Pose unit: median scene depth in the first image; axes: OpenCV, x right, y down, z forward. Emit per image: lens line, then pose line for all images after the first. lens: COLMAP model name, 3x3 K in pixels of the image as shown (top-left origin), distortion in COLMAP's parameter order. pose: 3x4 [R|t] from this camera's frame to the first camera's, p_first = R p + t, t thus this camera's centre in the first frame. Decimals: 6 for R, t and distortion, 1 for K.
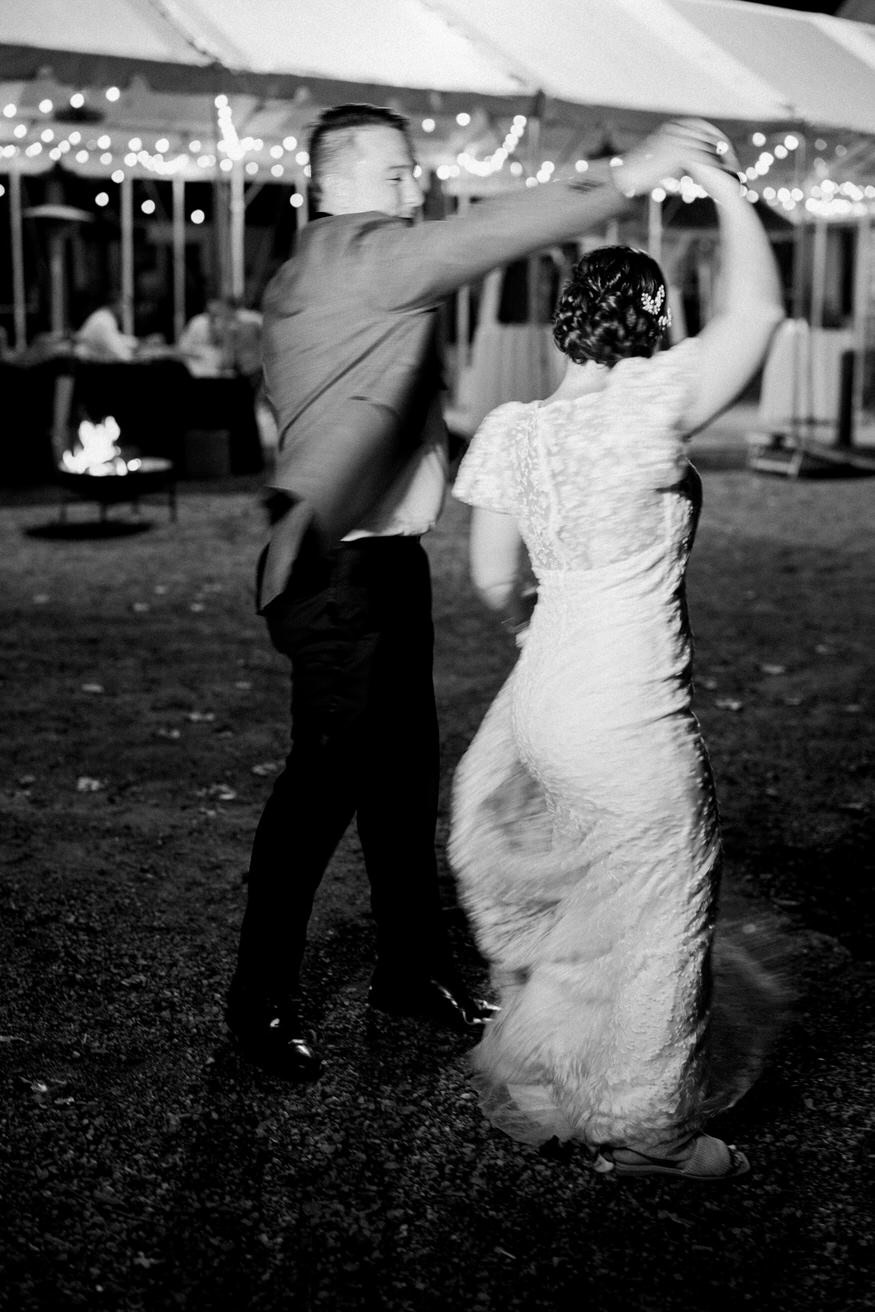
lens RADIAL K [[1816.3, 0, 437.5], [0, 1816.3, 656.0], [0, 0, 1]] dist [-0.001673, 0.001687]
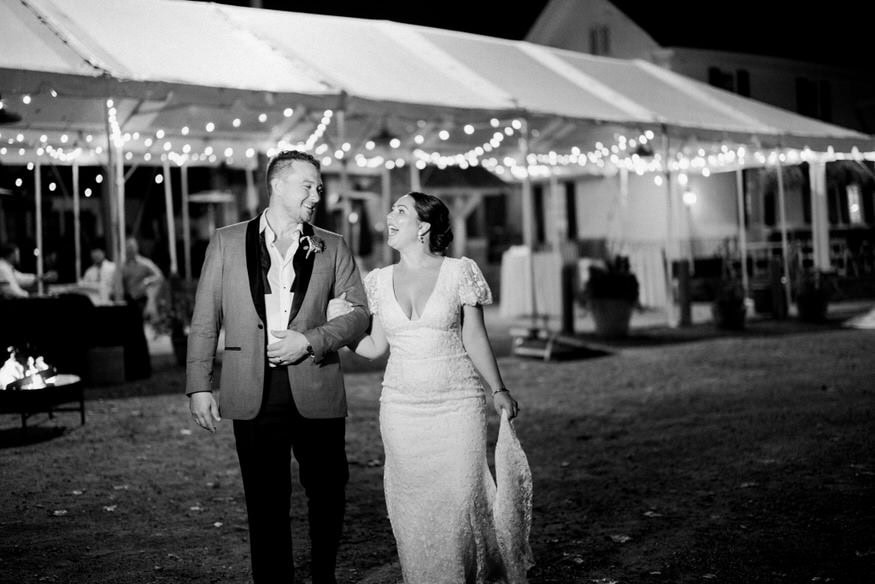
lens RADIAL K [[1209.0, 0, 410.8], [0, 1209.0, 288.3], [0, 0, 1]] dist [-0.010166, -0.012009]
pose [[0.990328, -0.043388, 0.131788, -0.045816], [0.063184, 0.986671, -0.149959, -0.044941], [-0.123525, 0.156835, 0.979870, 0.242611]]
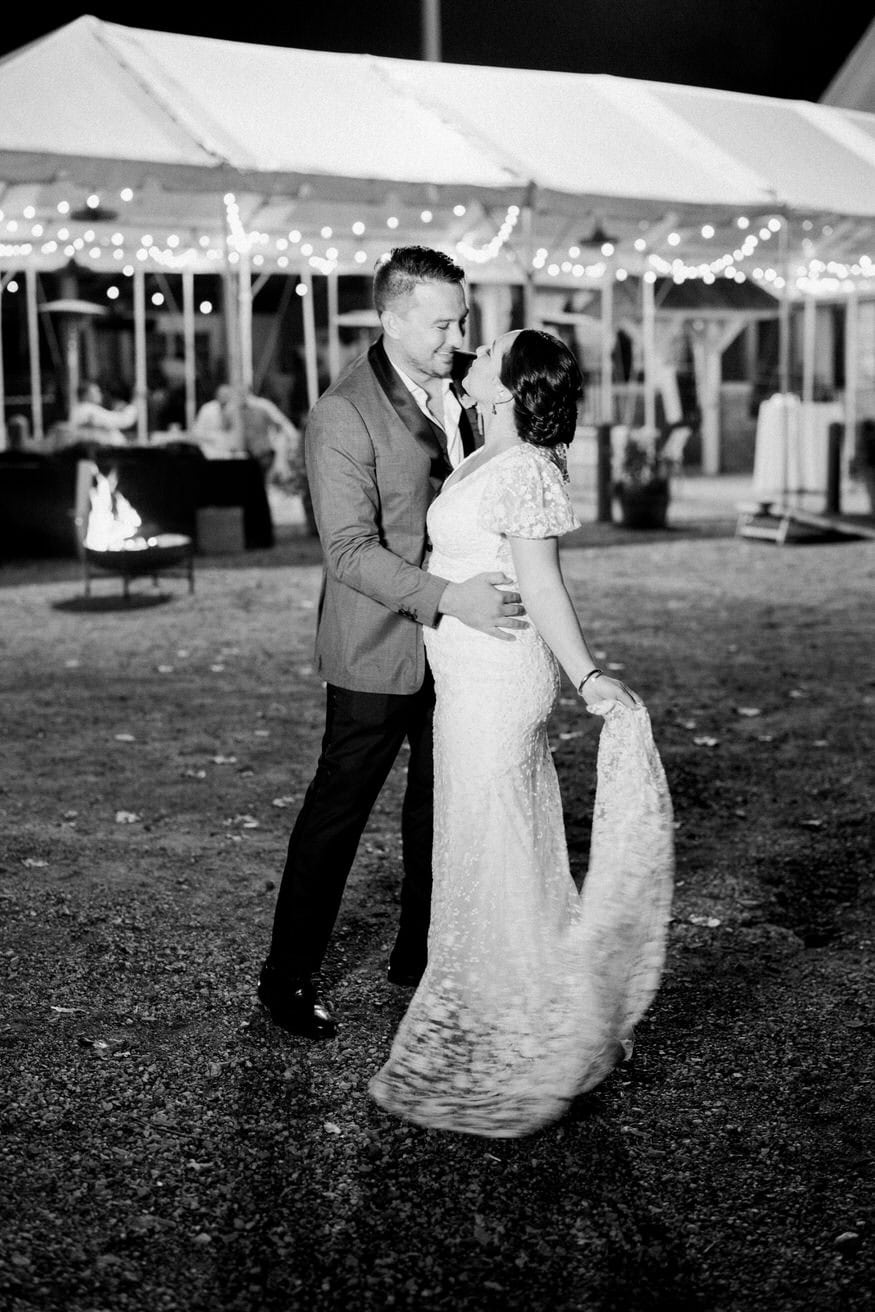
lens RADIAL K [[1812.8, 0, 426.6], [0, 1812.8, 682.2], [0, 0, 1]] dist [-0.010166, -0.012009]
pose [[0.999747, -0.019070, -0.011902, 0.005580], [0.018698, 0.999358, -0.030568, 0.019966], [0.012477, 0.030338, 0.999462, -0.087948]]
